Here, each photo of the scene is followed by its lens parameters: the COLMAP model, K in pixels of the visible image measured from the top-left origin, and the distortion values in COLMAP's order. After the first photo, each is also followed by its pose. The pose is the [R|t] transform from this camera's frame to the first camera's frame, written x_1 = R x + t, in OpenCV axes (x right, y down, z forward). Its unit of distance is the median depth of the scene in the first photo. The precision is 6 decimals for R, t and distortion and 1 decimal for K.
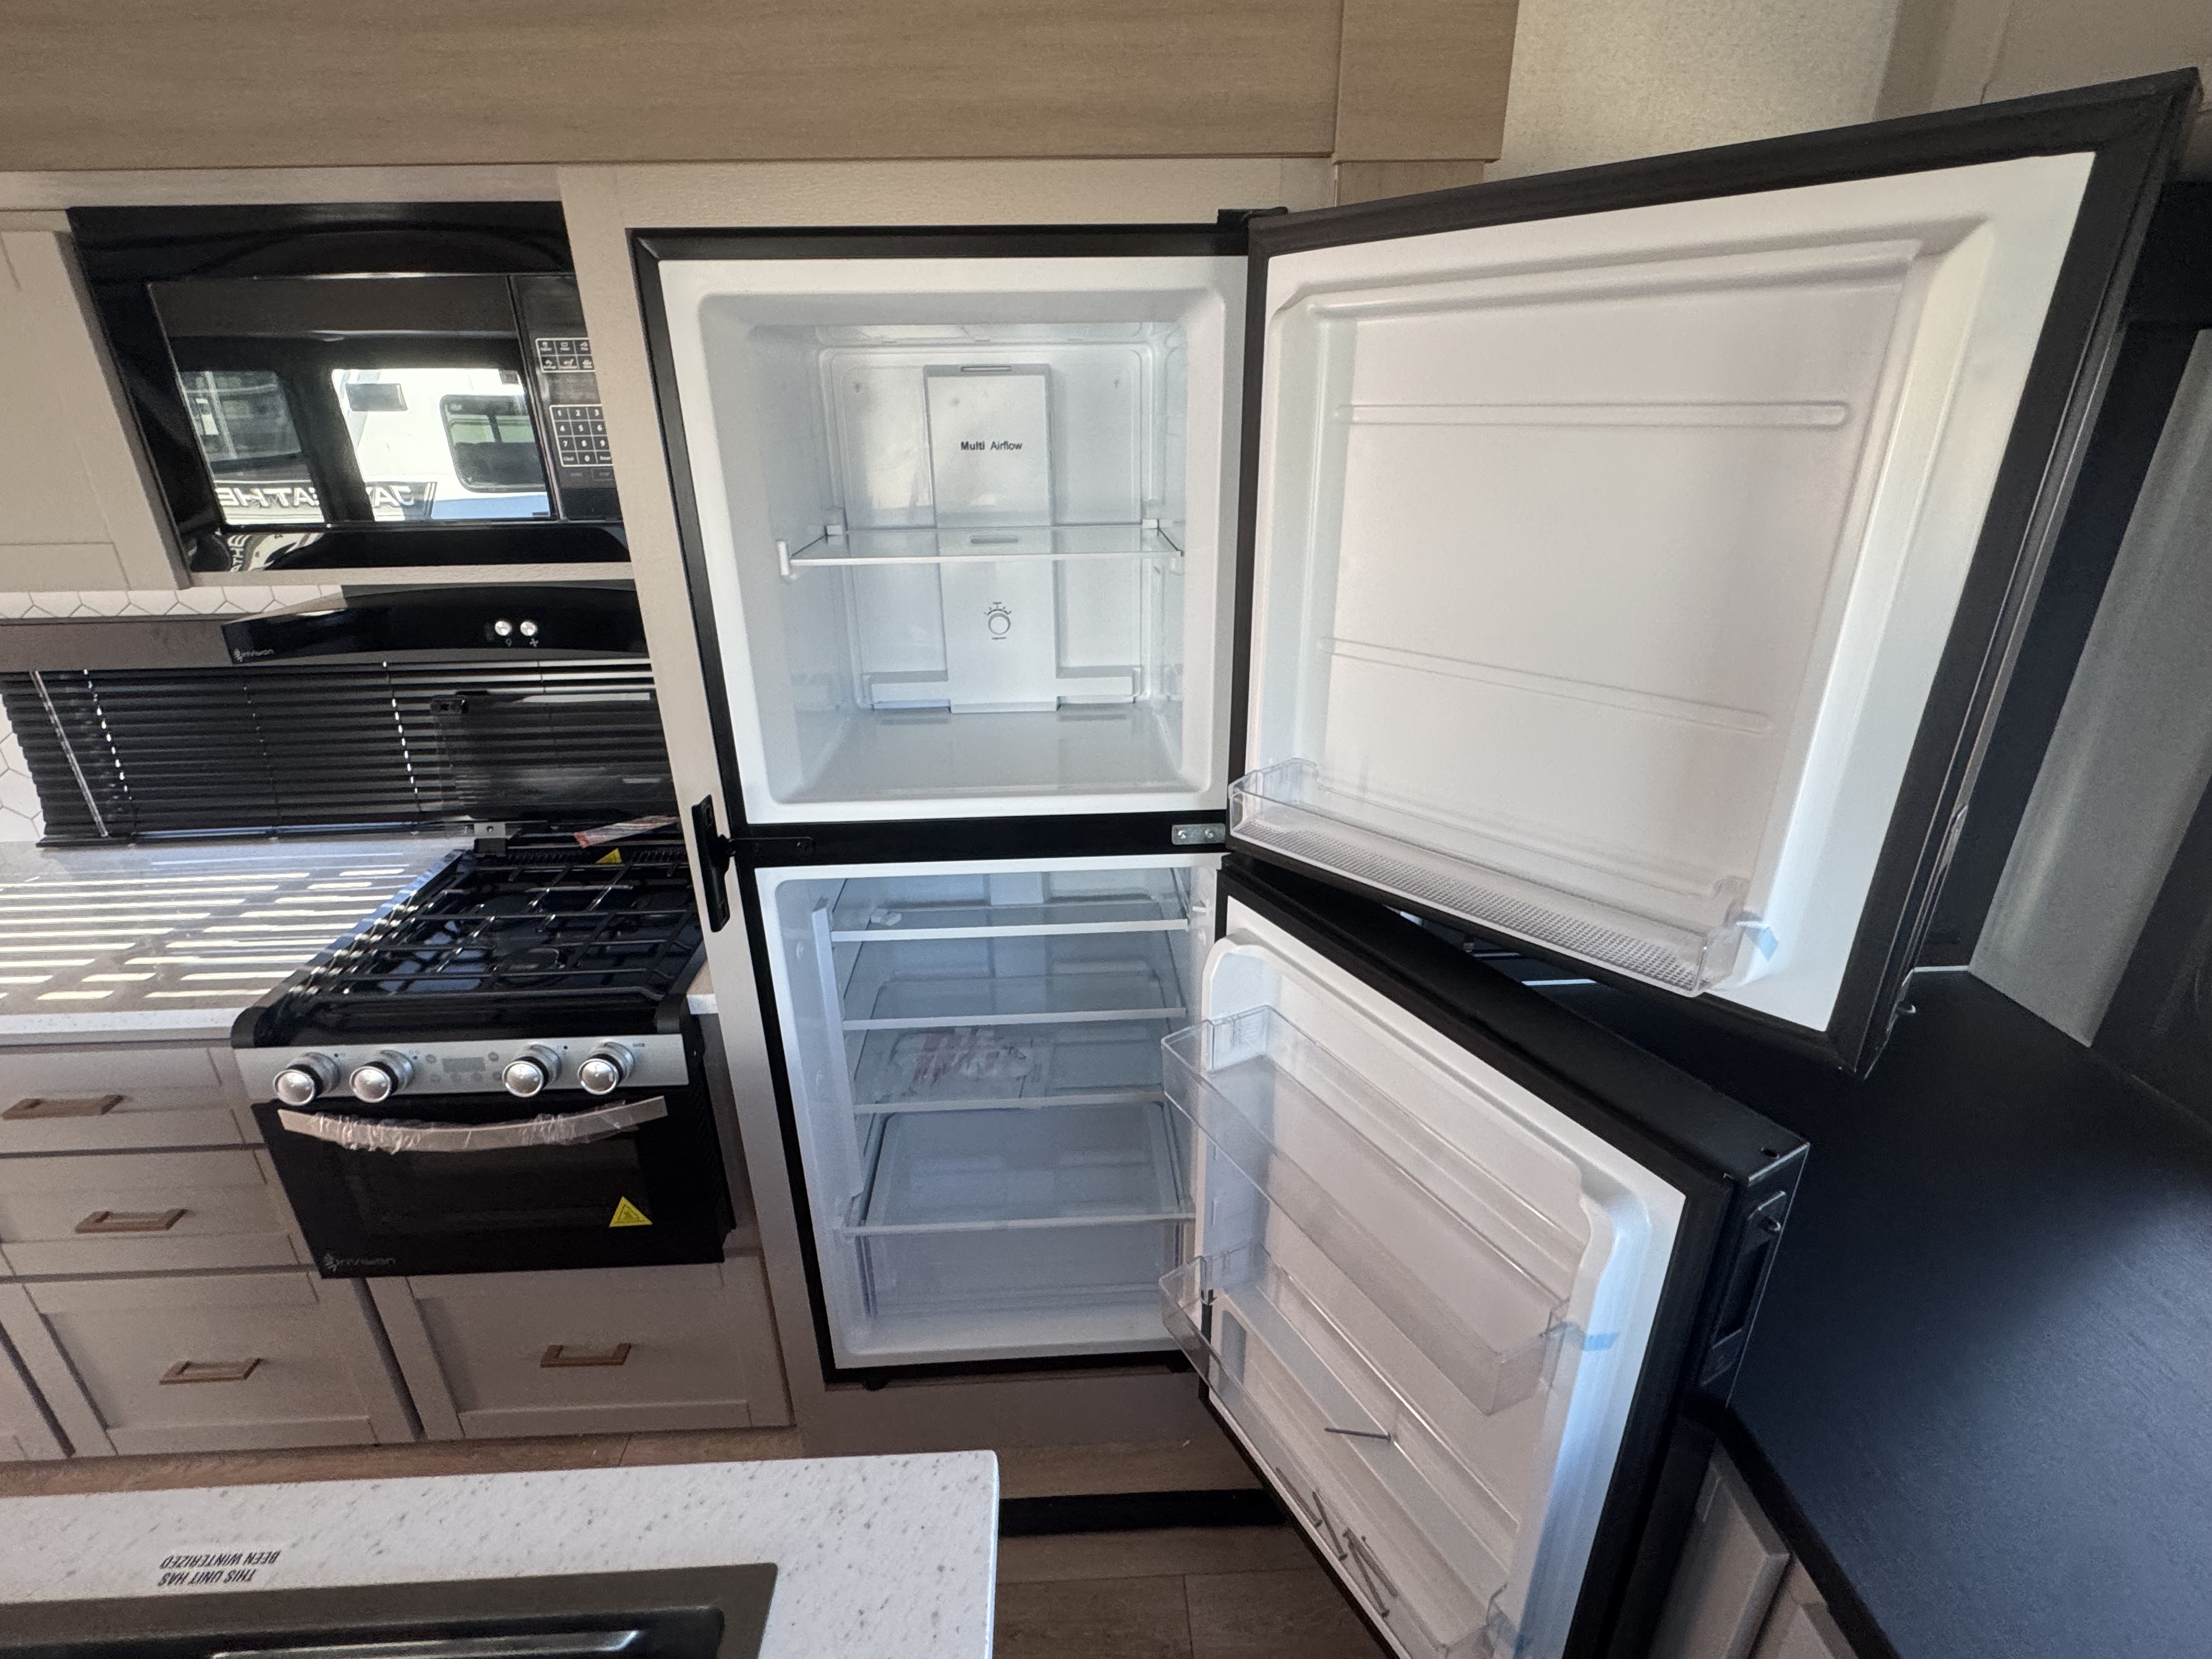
lens RADIAL K [[1017.4, 0, 1101.8], [0, 1017.4, 821.5], [0, 0, 1]] dist [-0.000641, 0.001344]
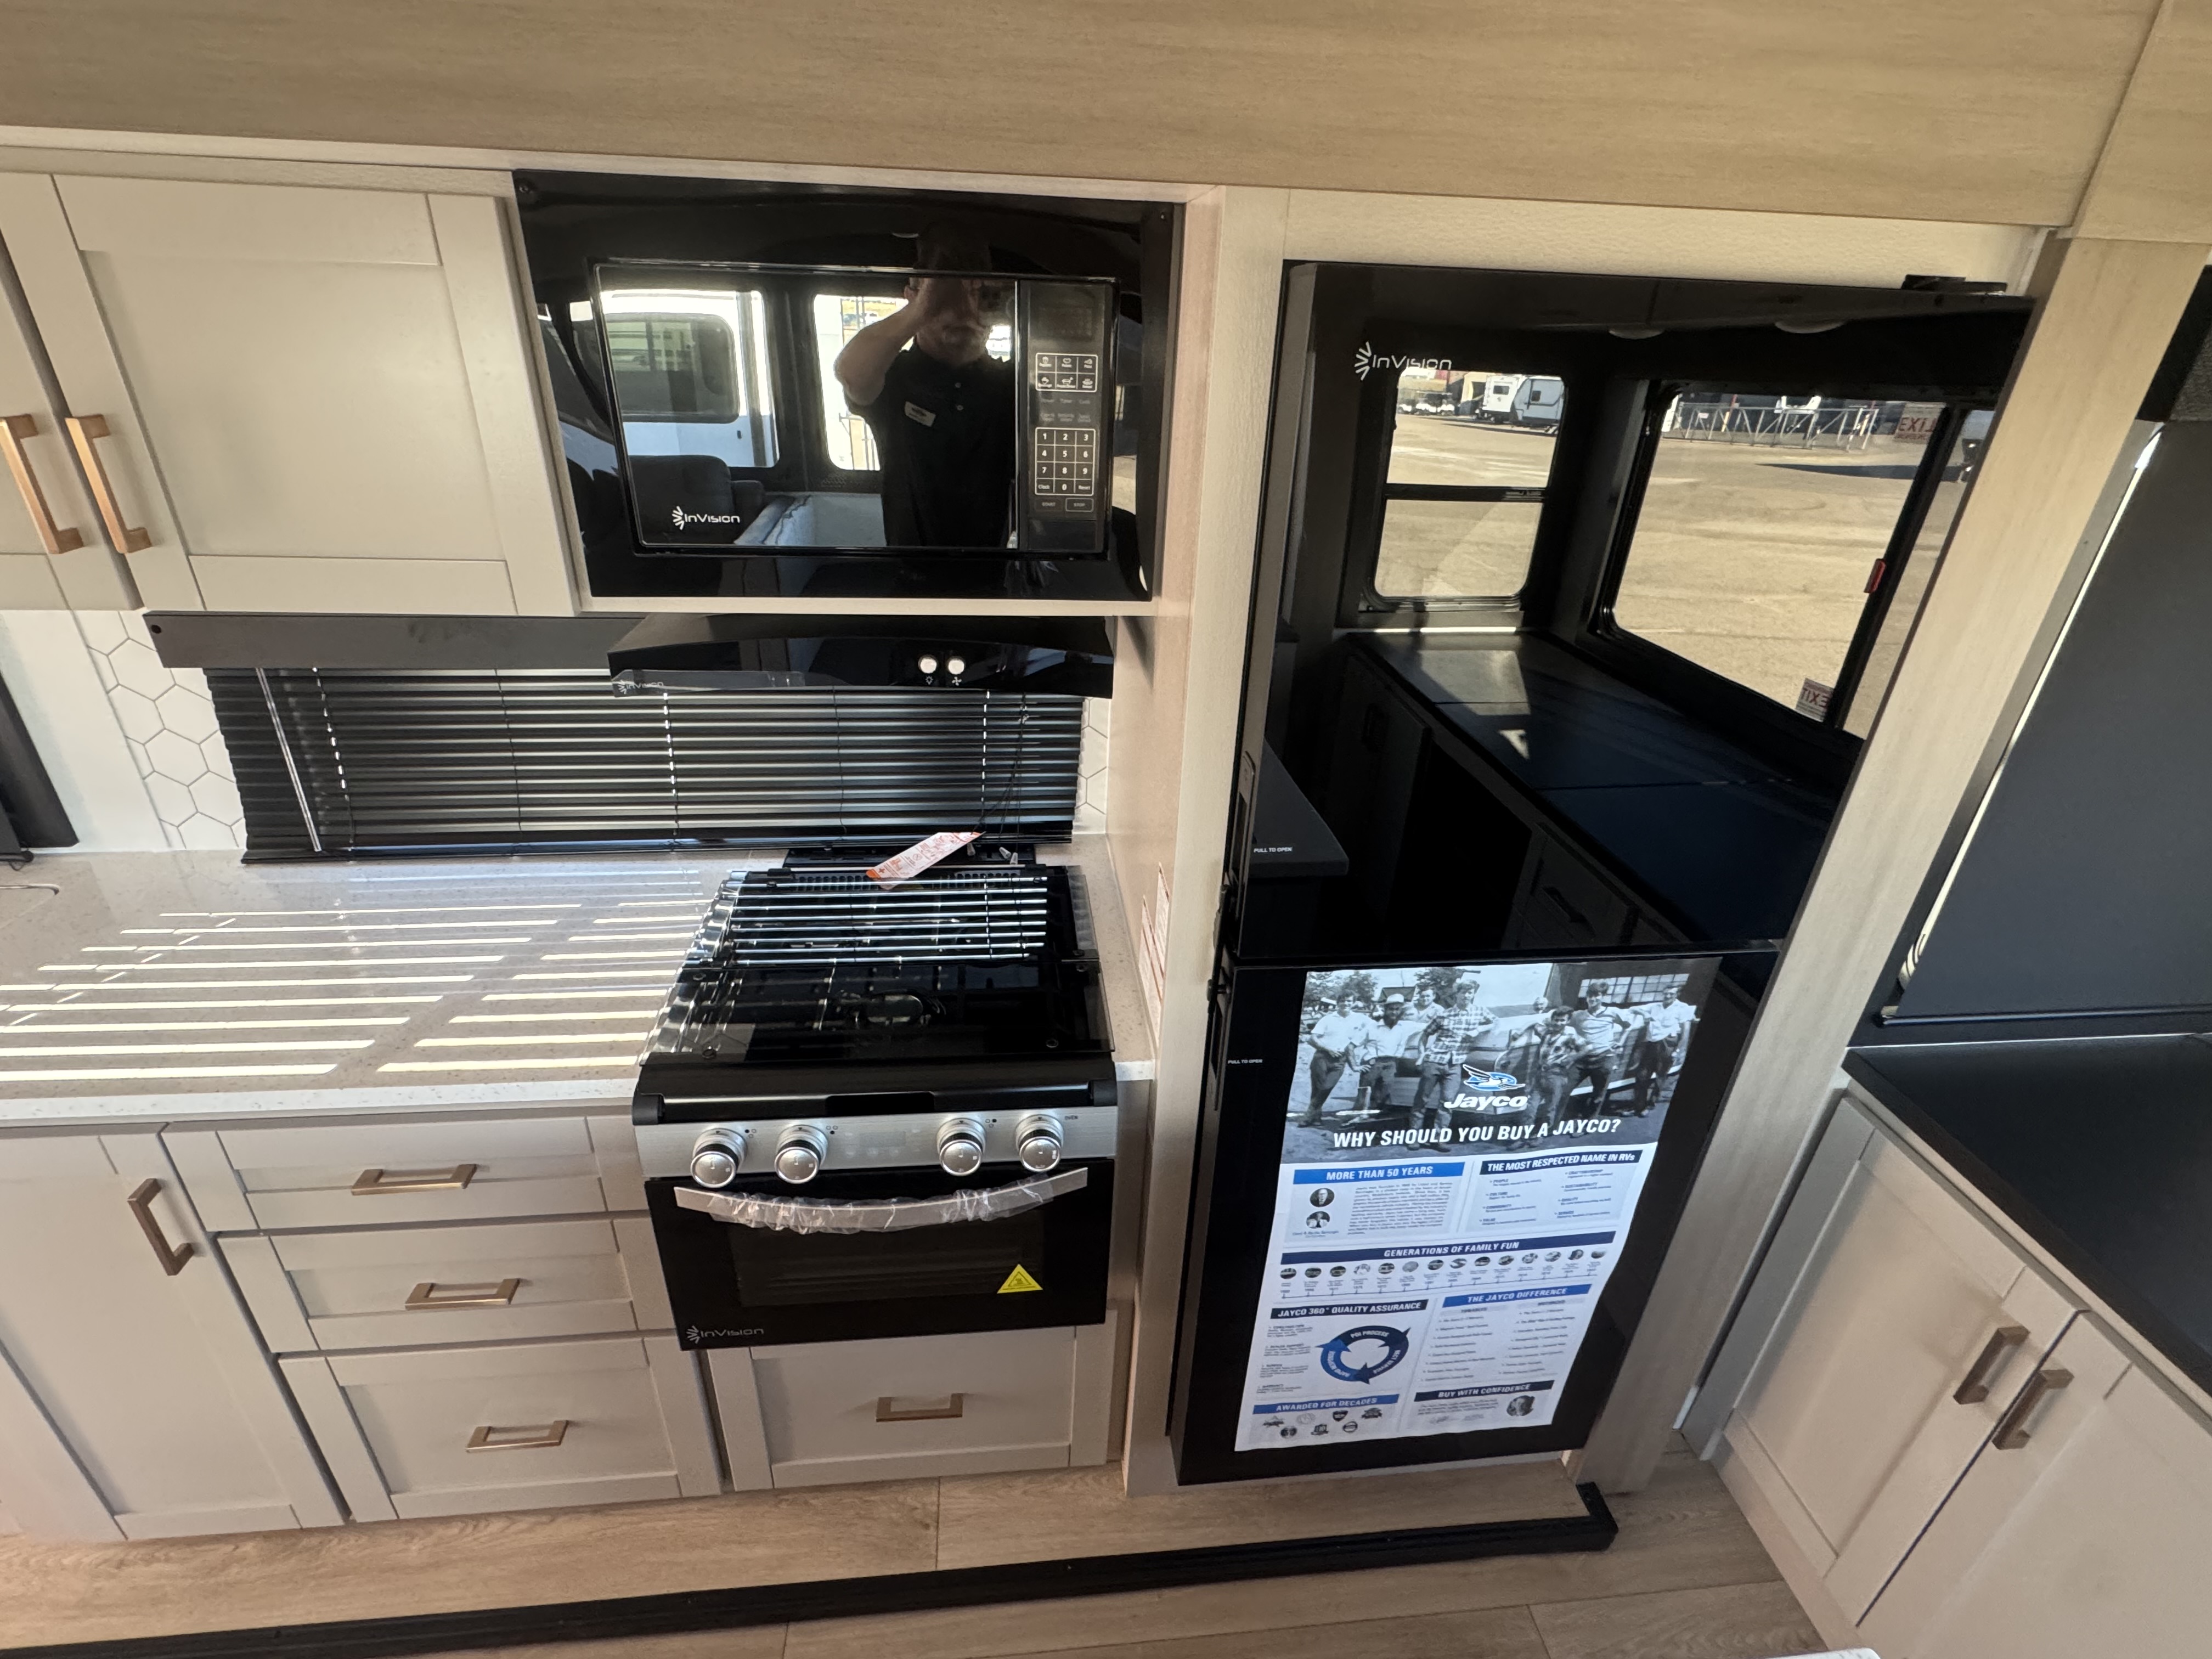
lens RADIAL K [[1015.0, 0, 1106.9], [0, 1015.0, 830.4], [0, 0, 1]] dist [0.000528, -0.000484]
pose [[0.996739, 0.017760, 0.078712, -0.498965], [-0.023038, 0.997510, 0.066652, -0.107696], [-0.077332, -0.068248, 0.994667, 0.079990]]
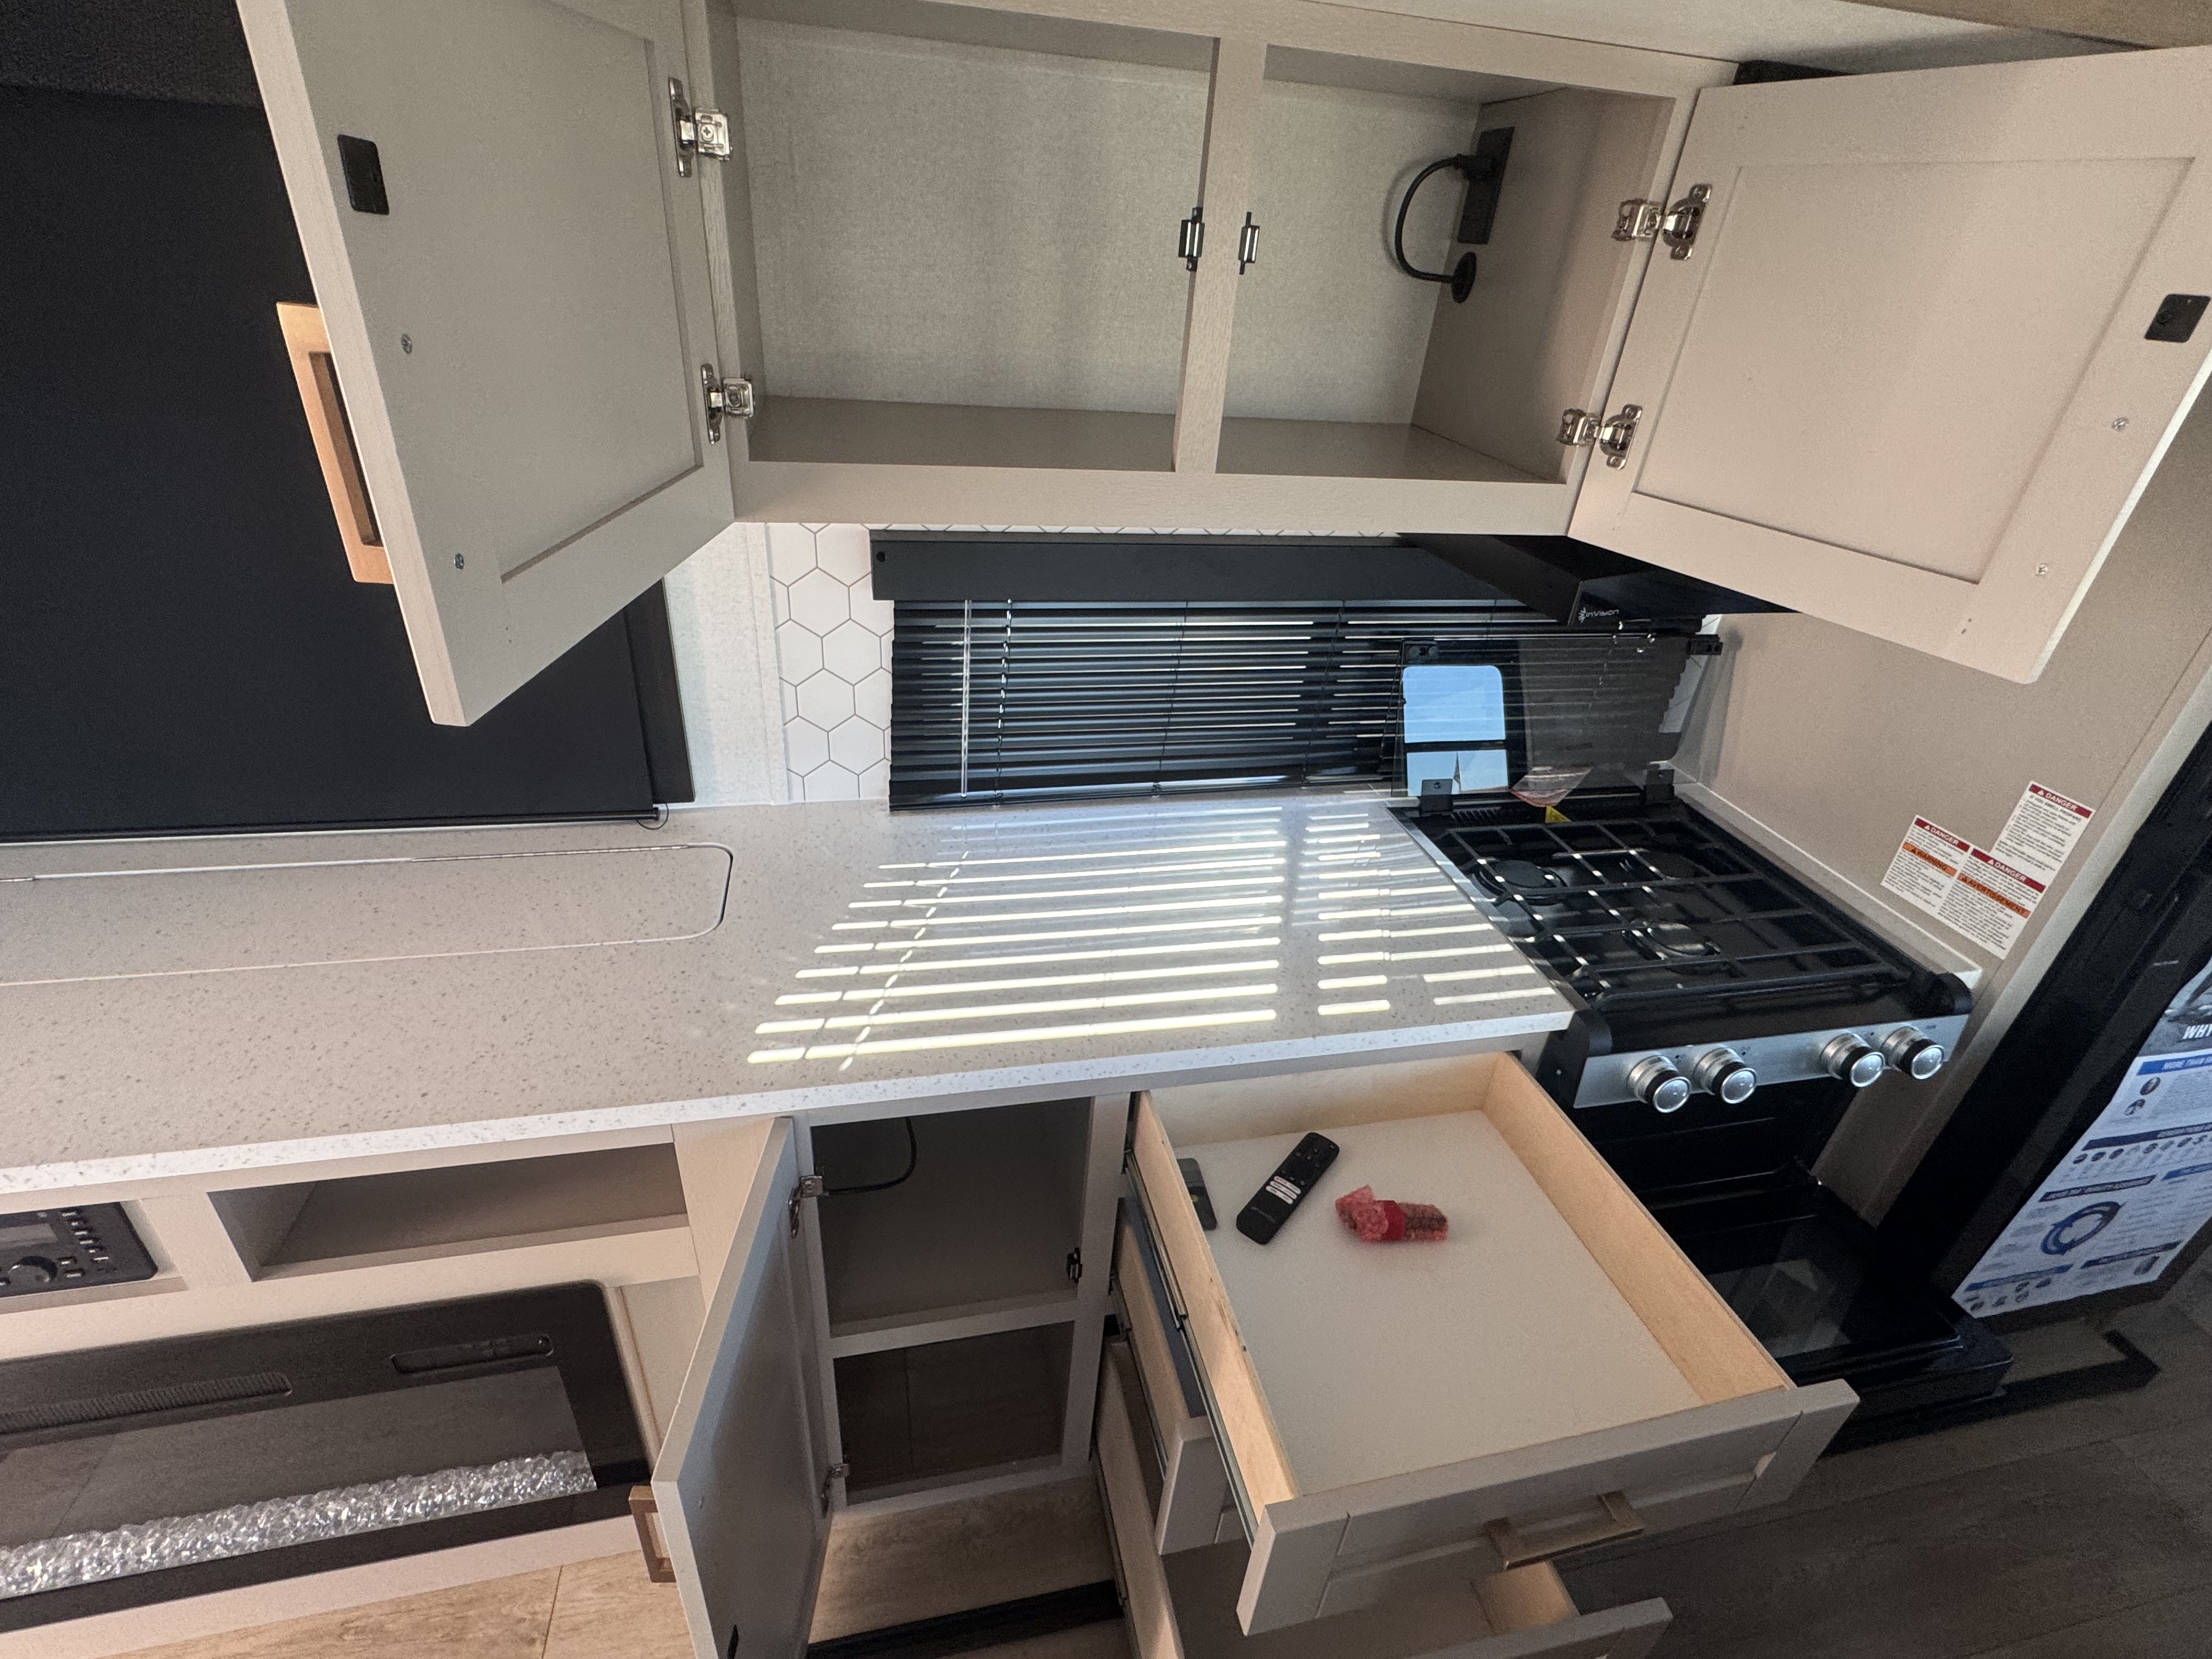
lens RADIAL K [[1010.6, 0, 1100.7], [0, 1010.6, 838.9], [0, 0, 1]] dist [-0.001928, -0.000712]
pose [[0.980523, -0.015836, 0.195764, -1.401993], [-0.007991, 0.992702, 0.120324, -0.073994], [-0.196241, -0.119545, 0.973241, 0.216492]]
